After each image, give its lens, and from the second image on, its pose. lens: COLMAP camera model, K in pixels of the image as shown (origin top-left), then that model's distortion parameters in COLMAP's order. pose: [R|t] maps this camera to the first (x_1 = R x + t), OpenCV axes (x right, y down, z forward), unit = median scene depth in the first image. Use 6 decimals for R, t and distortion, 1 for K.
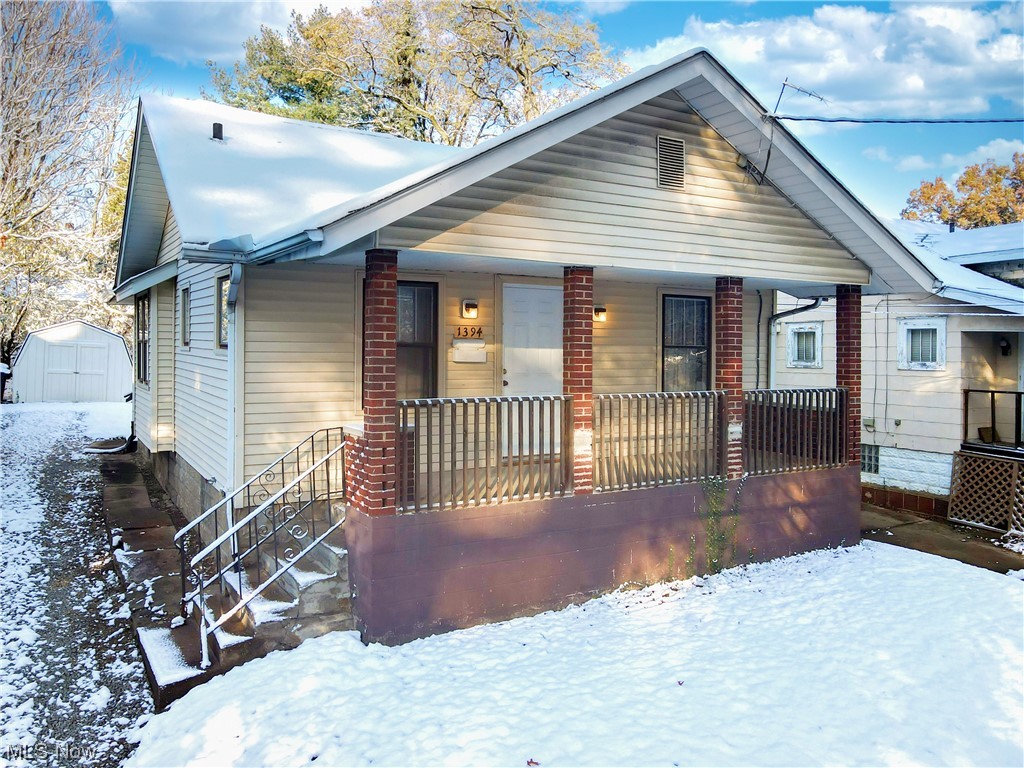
lens RADIAL K [[812.7, 0, 510.5], [0, 812.7, 342.7], [0, 0, 1]] dist [0.000593, 0.008434]
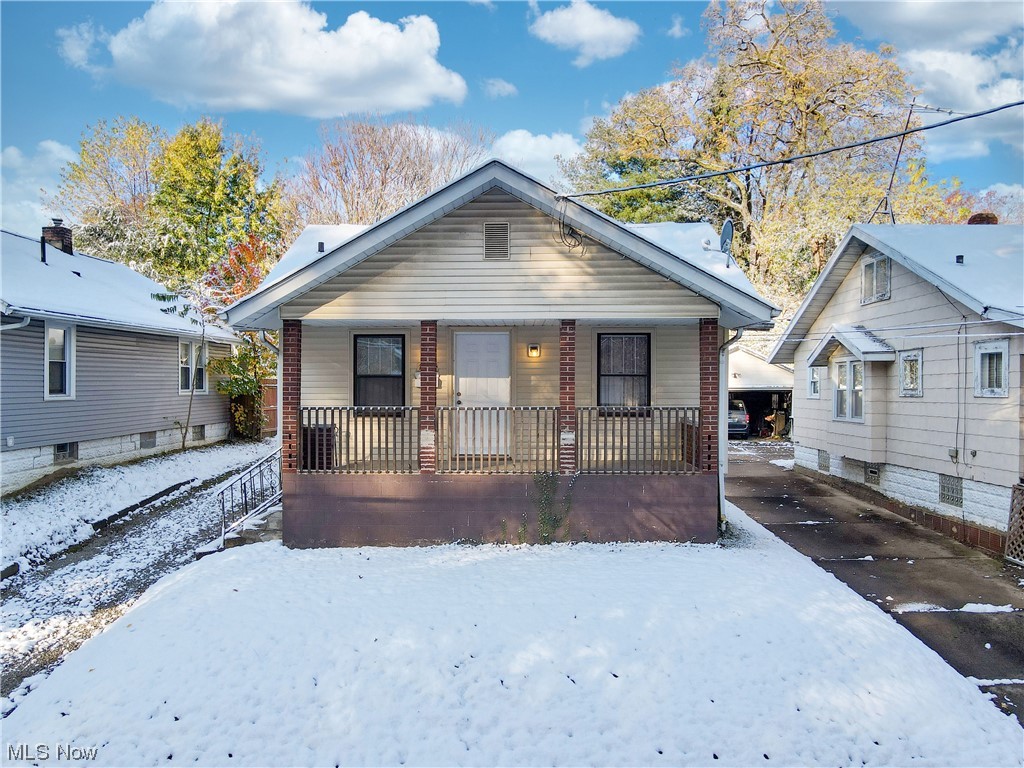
lens RADIAL K [[783.3, 0, 511.0], [0, 783.3, 398.6], [0, 0, 1]] dist [-0.001168, 0.038835]
pose [[0.826886, -0.002603, -0.562364, 0.816320], [0.011505, 0.999858, 0.012288, 0.026306], [0.562252, -0.016631, 0.826799, -0.077211]]
